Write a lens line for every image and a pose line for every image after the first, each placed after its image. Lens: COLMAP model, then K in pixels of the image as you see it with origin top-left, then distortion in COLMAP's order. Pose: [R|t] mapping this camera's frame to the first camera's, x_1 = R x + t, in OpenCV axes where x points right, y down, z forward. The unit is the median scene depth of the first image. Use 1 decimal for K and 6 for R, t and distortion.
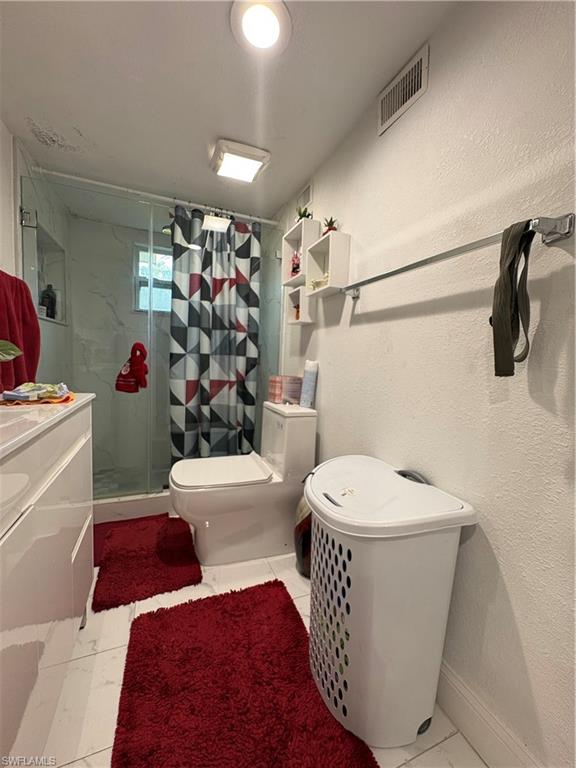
lens RADIAL K [[308.0, 0, 288.0], [0, 308.0, 384.0], [0, 0, 1]] dist [0.001095, -0.000273]
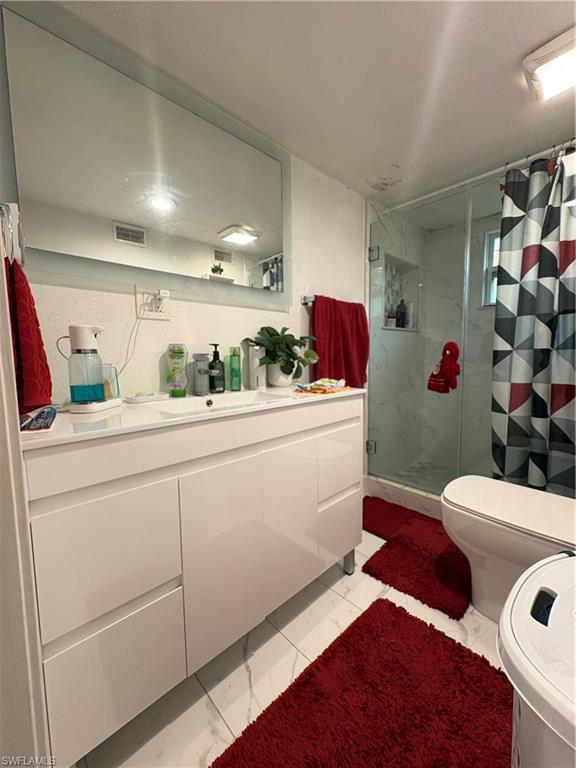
lens RADIAL K [[308.0, 0, 288.0], [0, 308.0, 384.0], [0, 0, 1]] dist [0.001095, -0.000273]
pose [[0.358174, 0.044637, -0.932587, 0.218826], [-0.046898, 0.998456, 0.029778, -0.006530], [0.932476, 0.033071, 0.359714, 0.165356]]
